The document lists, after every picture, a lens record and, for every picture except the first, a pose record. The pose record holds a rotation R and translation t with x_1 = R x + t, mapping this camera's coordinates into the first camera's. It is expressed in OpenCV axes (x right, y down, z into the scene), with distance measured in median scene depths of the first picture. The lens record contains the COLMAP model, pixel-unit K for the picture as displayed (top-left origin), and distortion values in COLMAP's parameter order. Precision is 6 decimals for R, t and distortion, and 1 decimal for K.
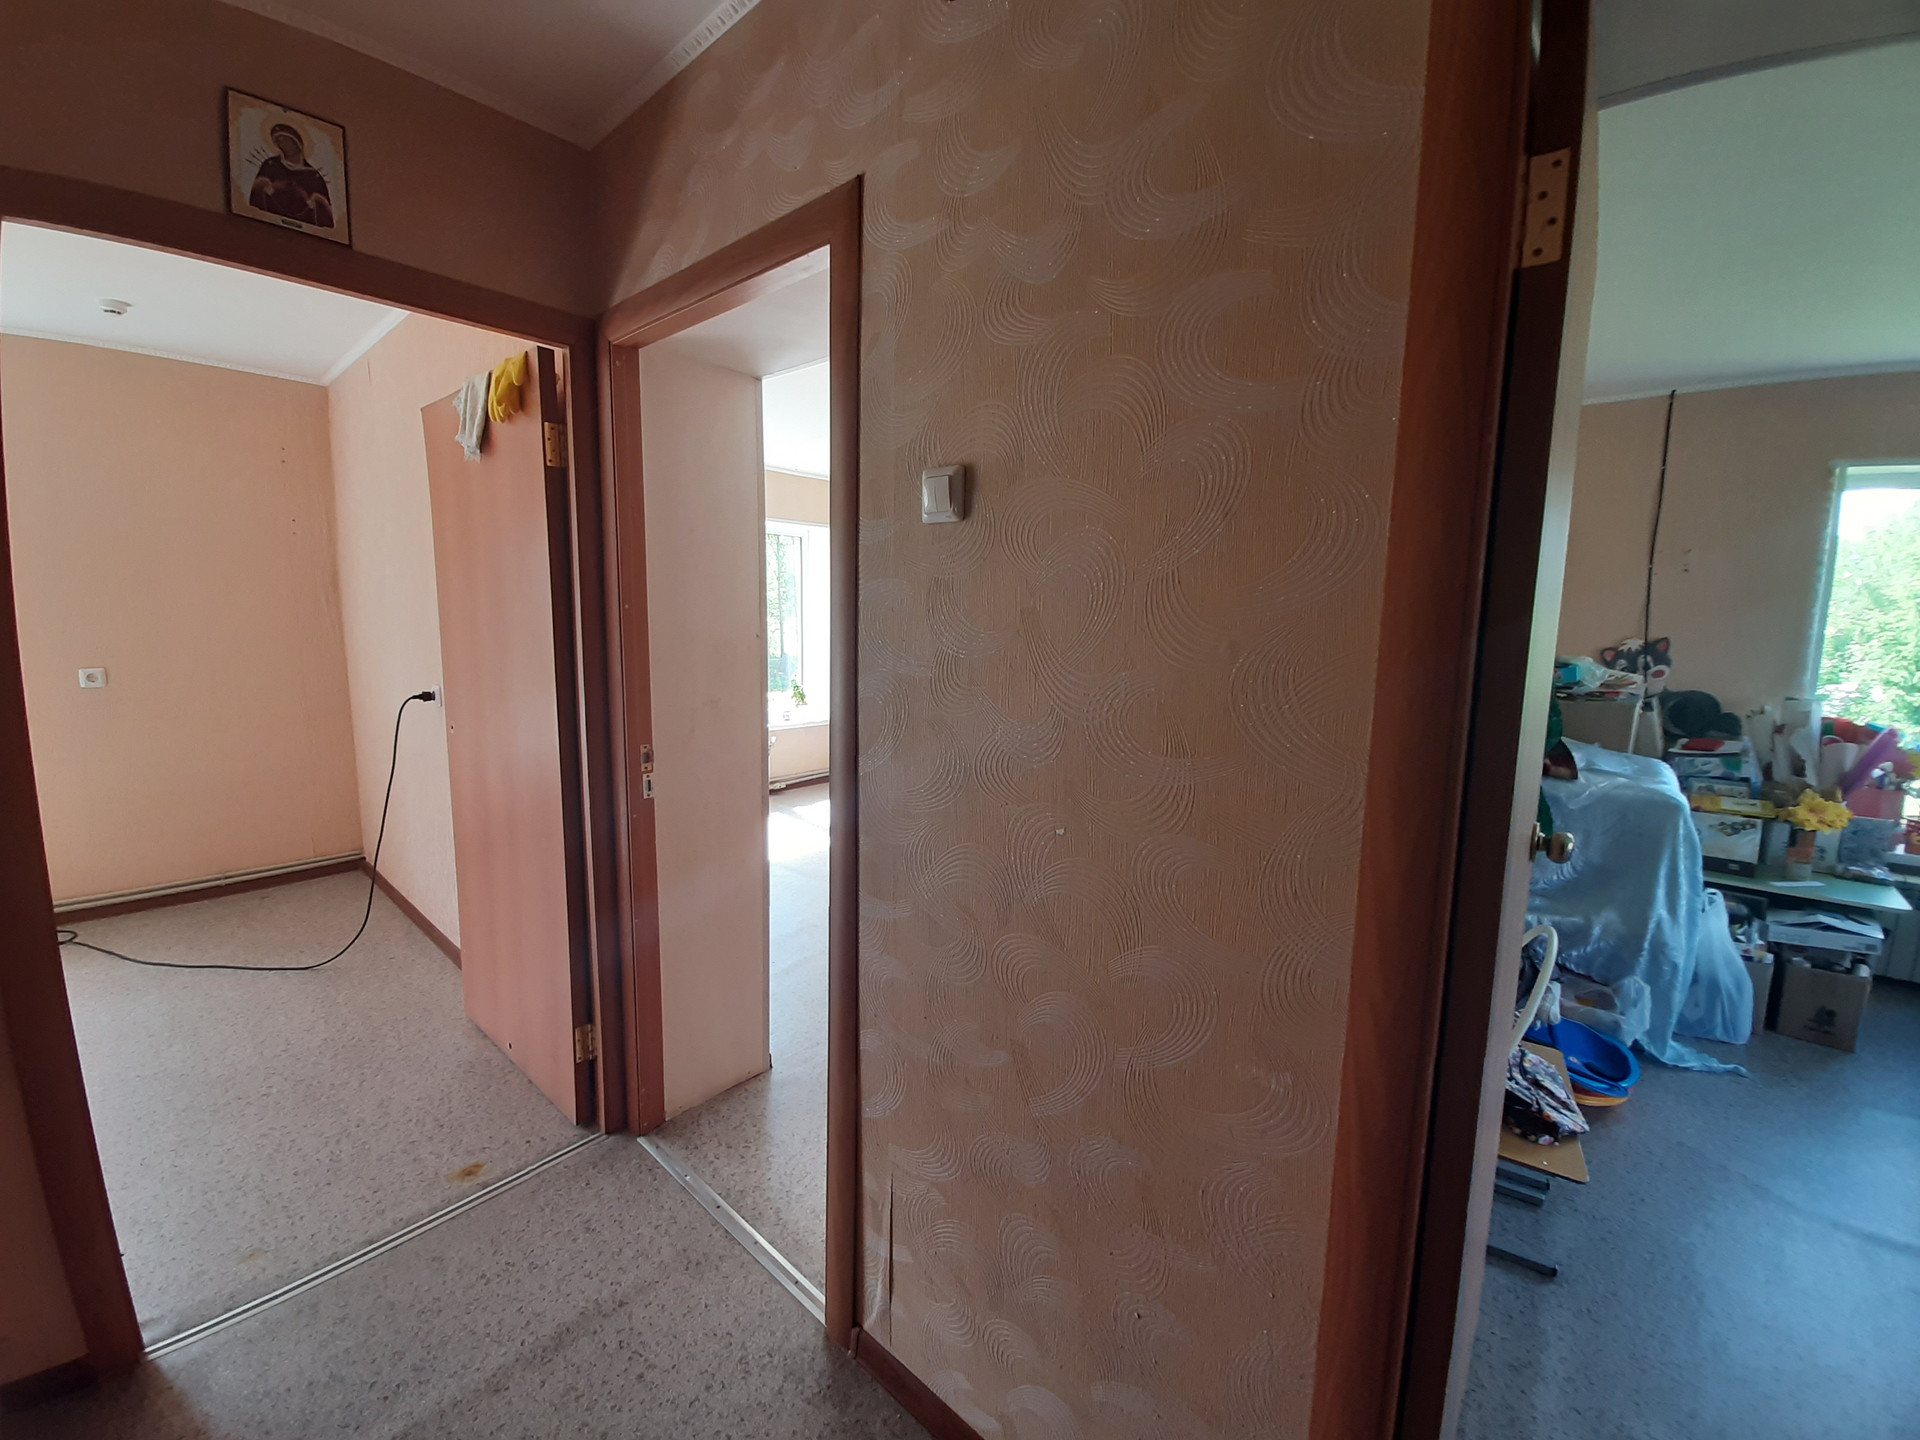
lens RADIAL K [[743.6, 0, 971.2], [0, 743.6, 712.0], [0, 0, 1]] dist [0.006896, -0.014367]
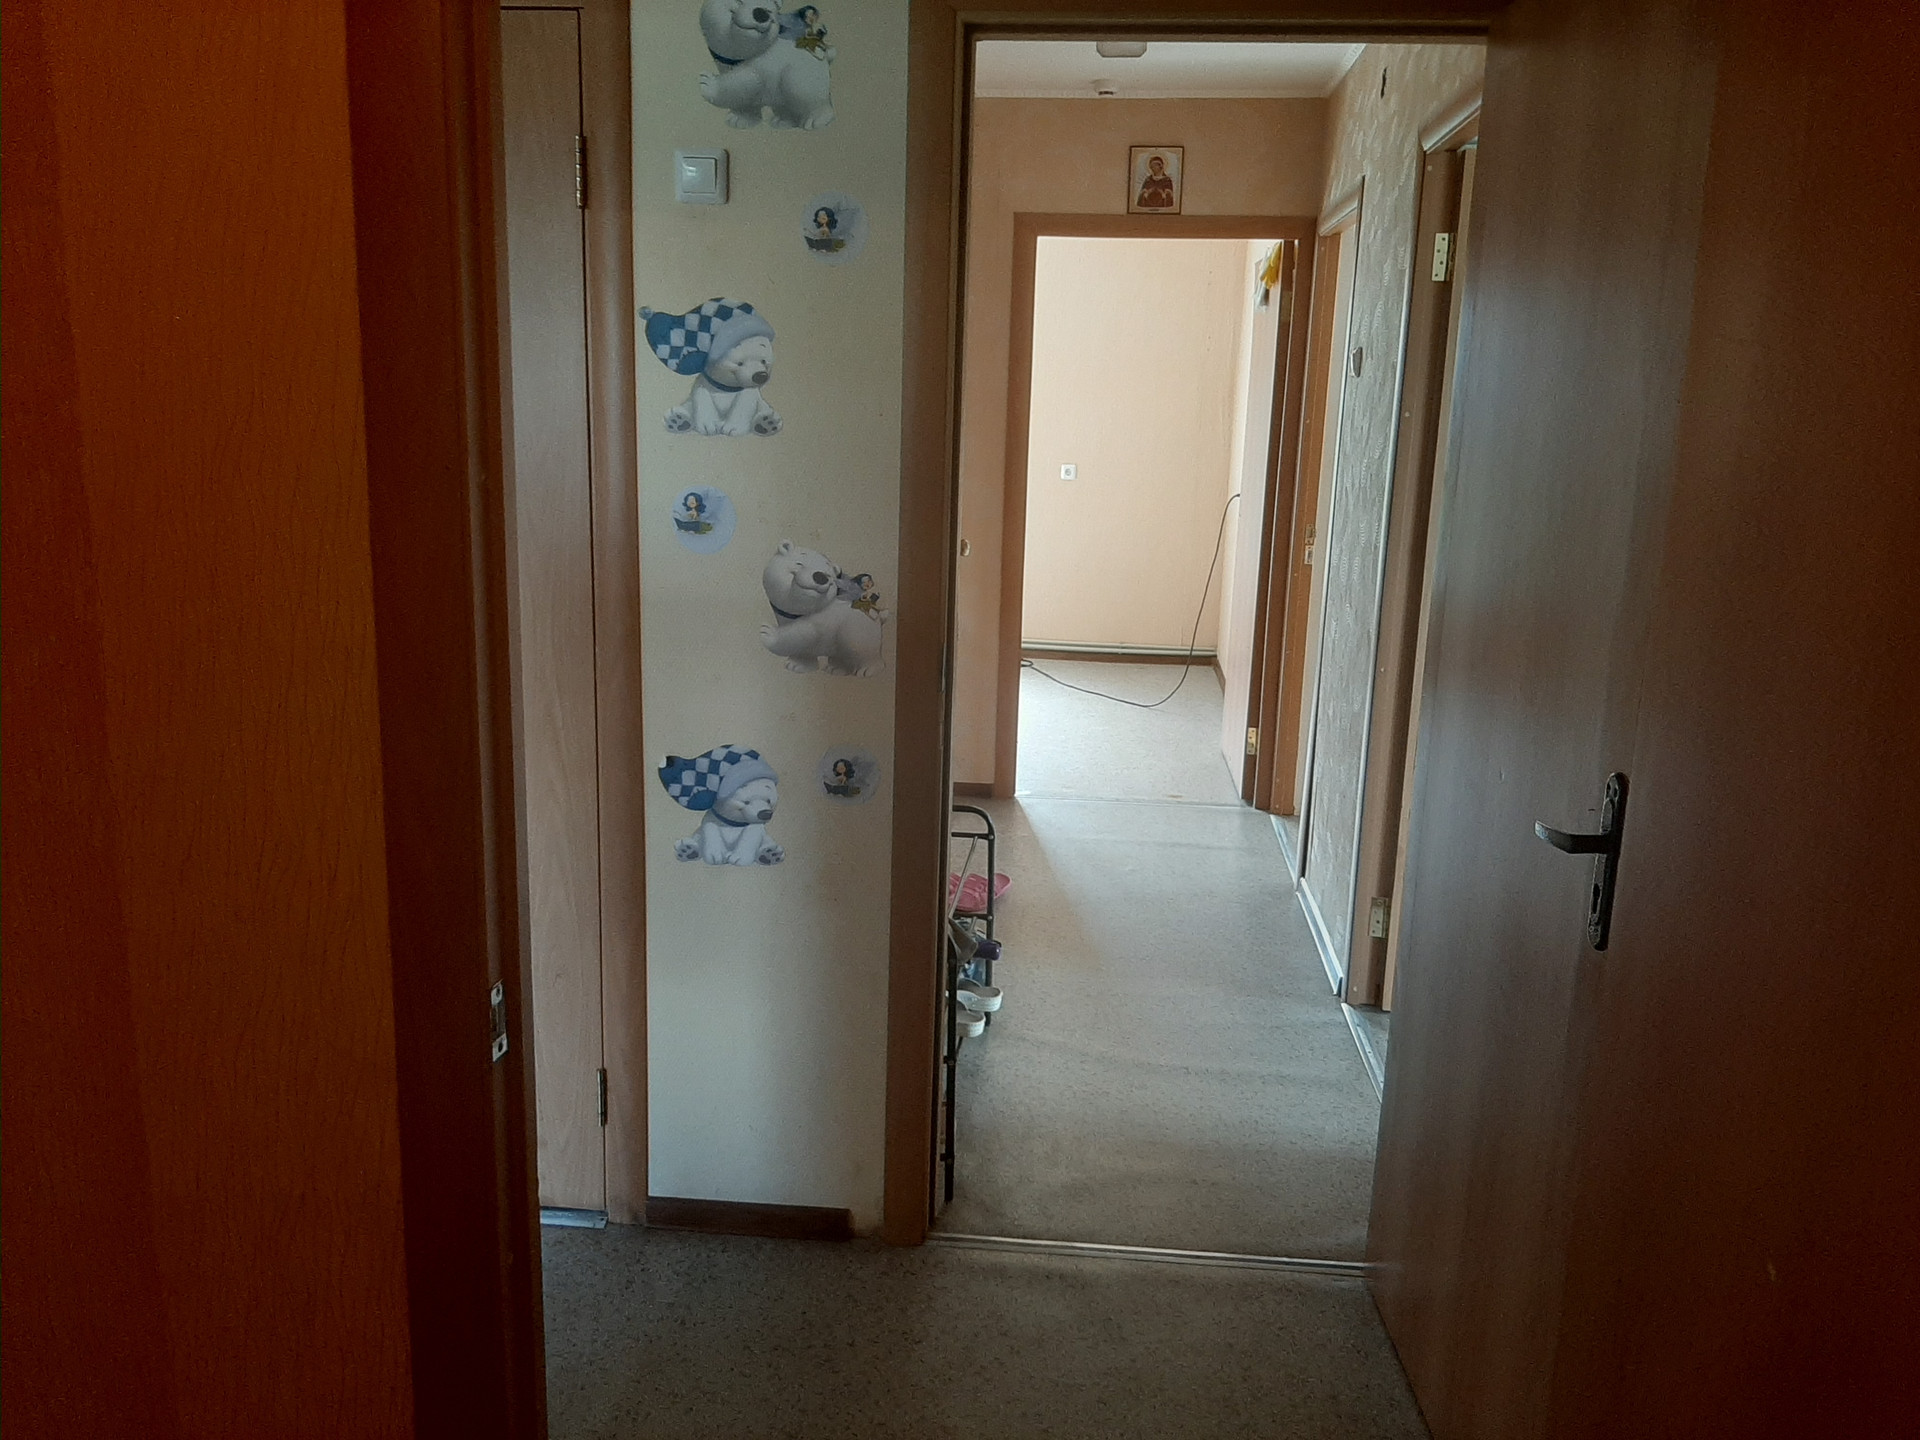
lens RADIAL K [[1456.7, 0, 960.0], [0, 1456.7, 720.0], [0, 0, 1]] dist [0.055732, -0.147401]
pose [[0.565059, 0.176231, -0.806009, 0.740051], [-0.122816, 0.984004, 0.129047, 0.068191], [0.815858, 0.026072, 0.577664, -0.555846]]
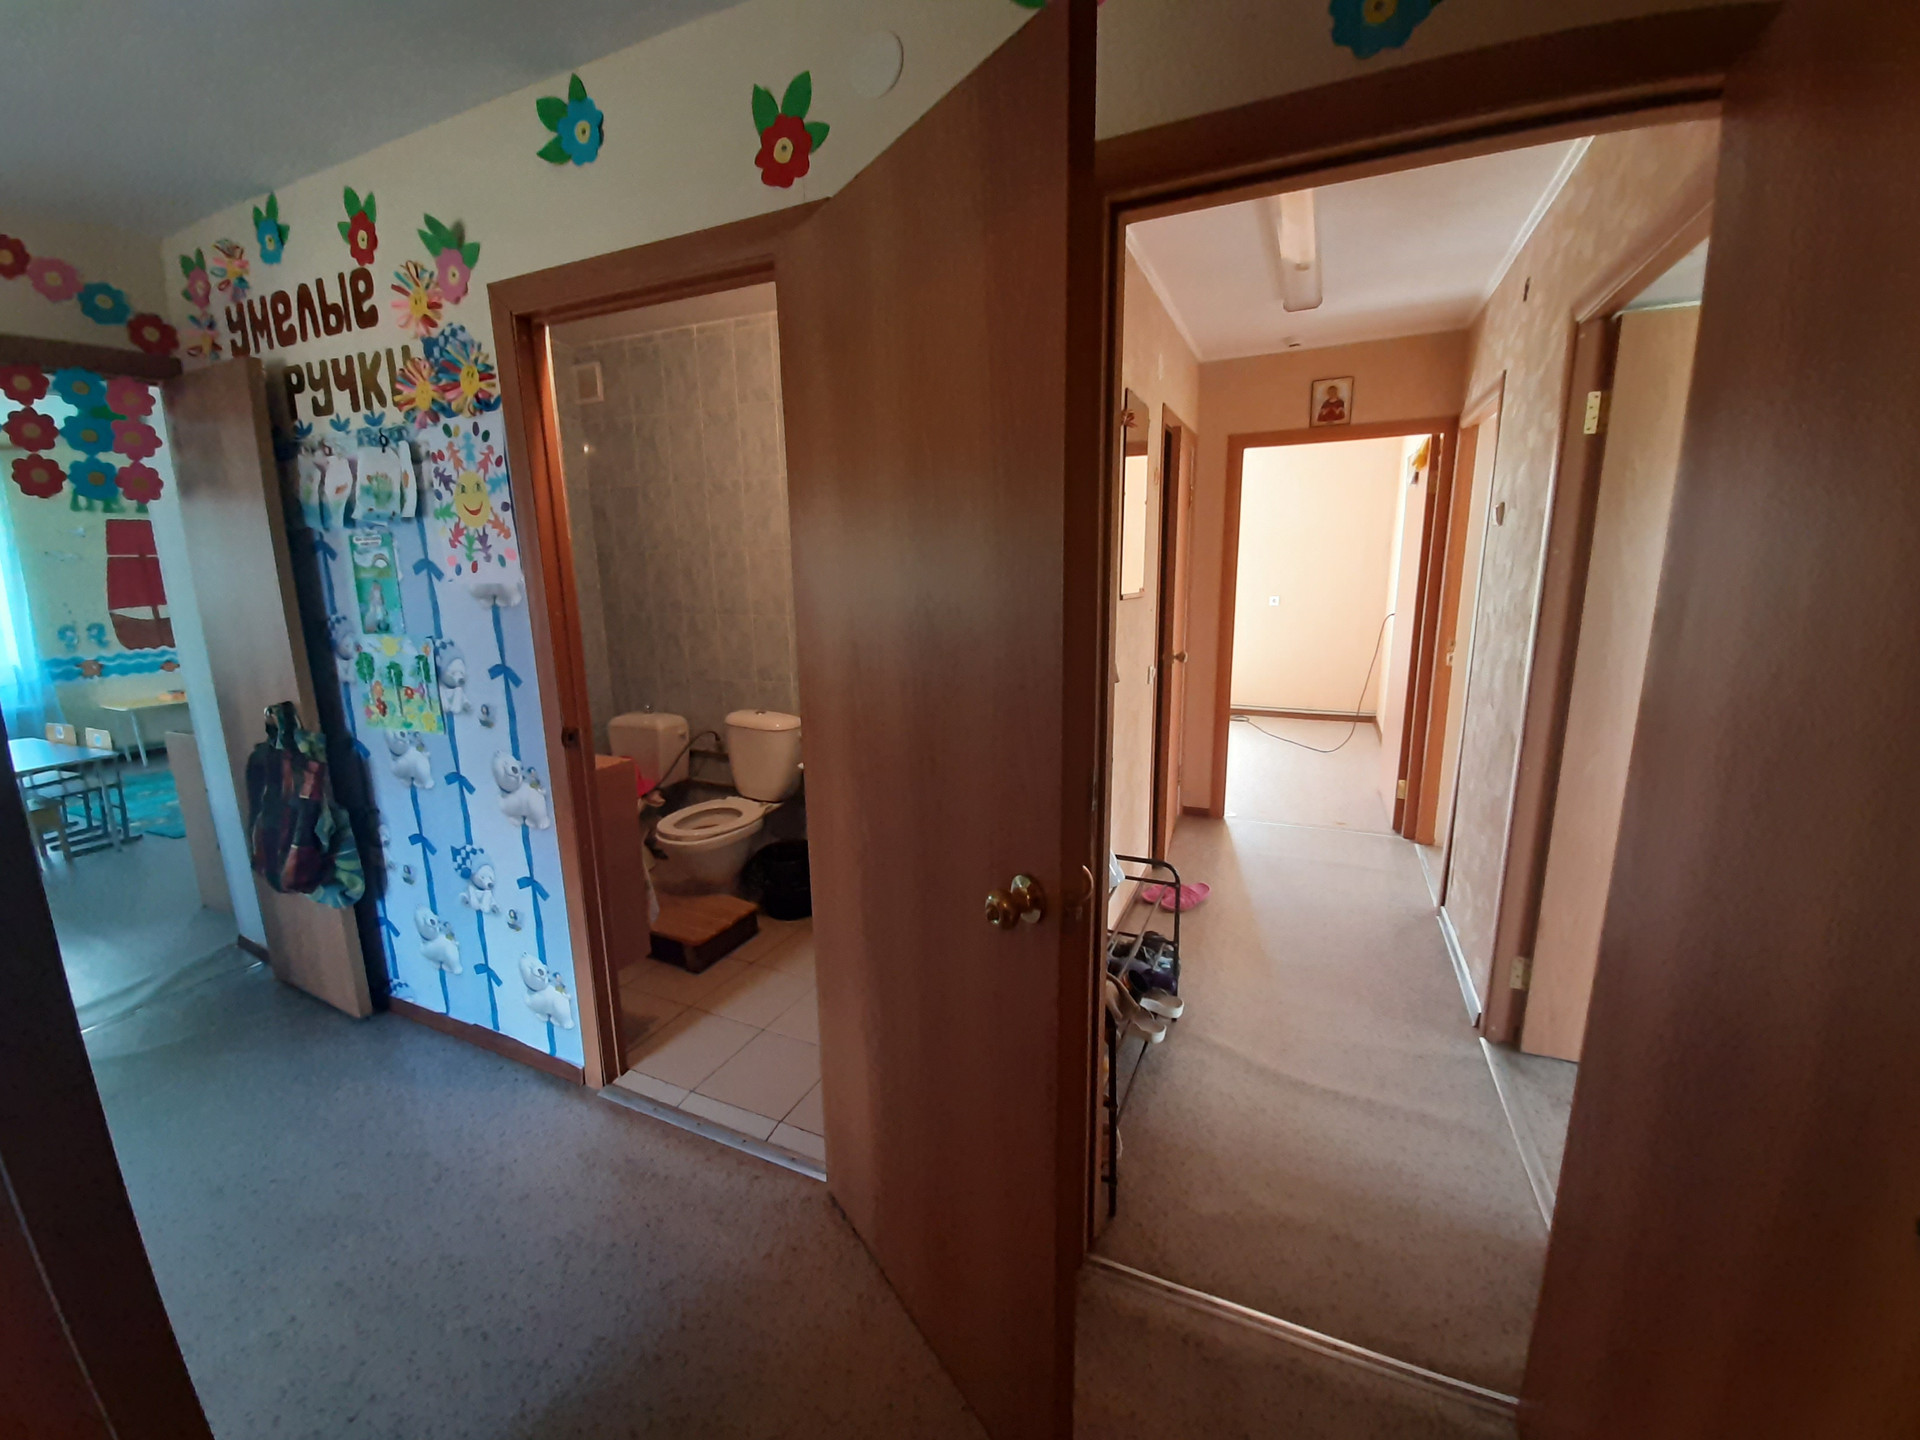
lens RADIAL K [[743.6, 0, 971.2], [0, 743.6, 712.0], [0, 0, 1]] dist [0.006896, -0.014367]
pose [[0.272871, 0.165034, -0.947789, 0.543720], [-0.101975, 0.984588, 0.142083, 0.045740], [0.956631, 0.057880, 0.285495, -0.360255]]
